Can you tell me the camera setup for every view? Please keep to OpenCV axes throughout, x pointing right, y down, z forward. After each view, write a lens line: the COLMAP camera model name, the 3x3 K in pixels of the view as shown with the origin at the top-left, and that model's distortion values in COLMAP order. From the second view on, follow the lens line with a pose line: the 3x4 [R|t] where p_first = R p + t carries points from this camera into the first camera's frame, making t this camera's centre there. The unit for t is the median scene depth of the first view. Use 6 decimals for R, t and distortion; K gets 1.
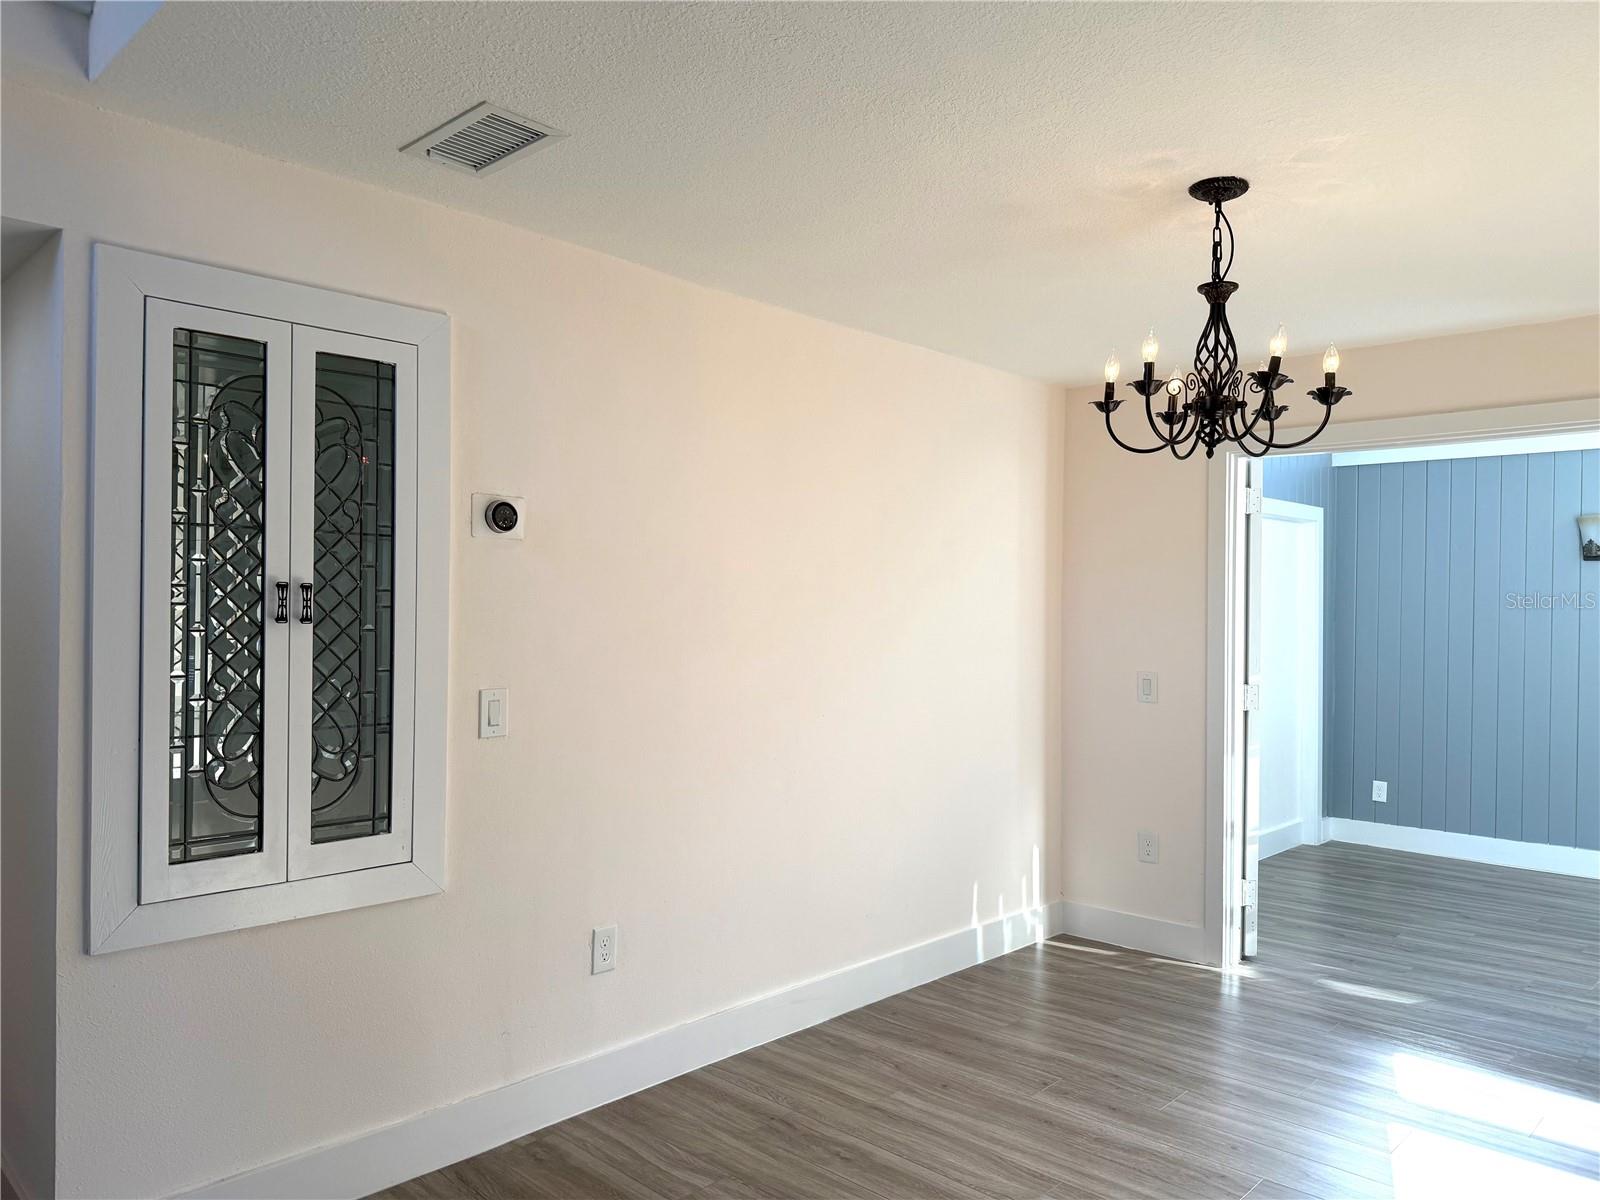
lens RADIAL K [[1147.9, 0, 800.0], [0, 1147.9, 600.0], [0, 0, 1]] dist [0.039774, -0.060179]
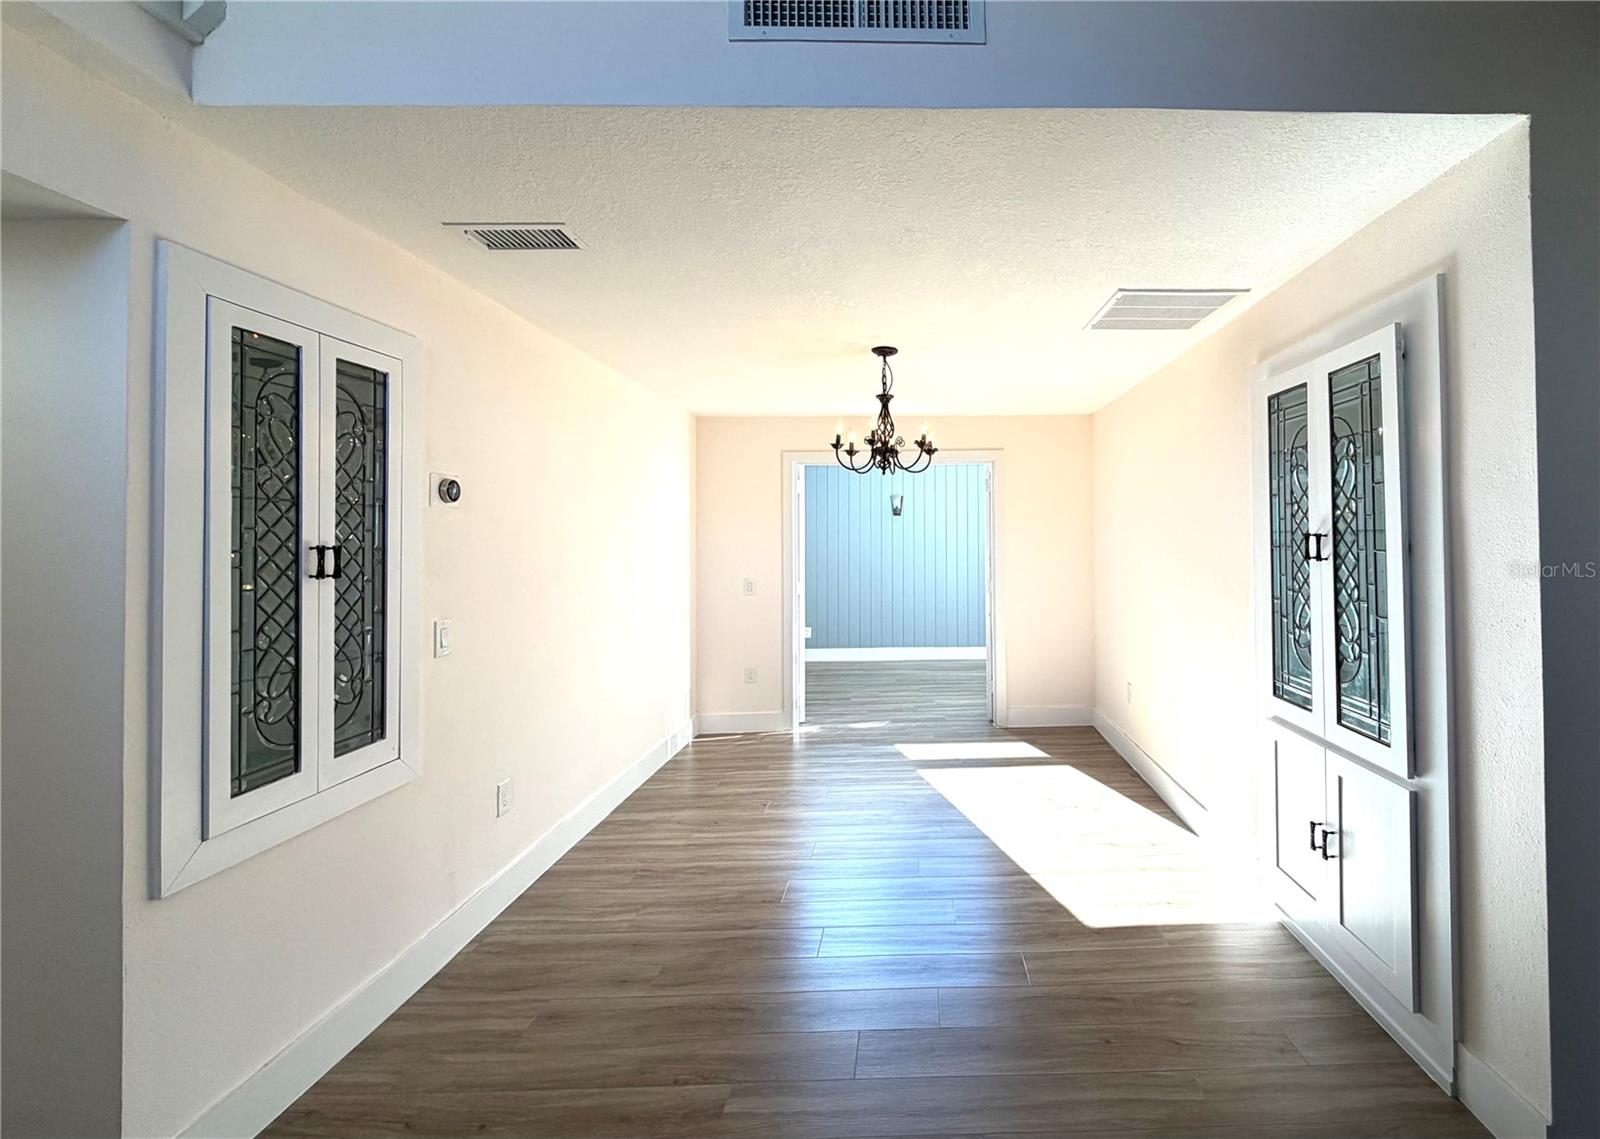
lens RADIAL K [[701.2, 0, 932.7], [0, 701.2, 522.3], [0, 0, 1]] dist [0.000088, 0.000179]
pose [[0.705553, -0.005351, 0.708637, -0.463101], [0.015098, 0.999858, -0.007483, -0.022283], [-0.708496, 0.015979, 0.705533, 0.018716]]
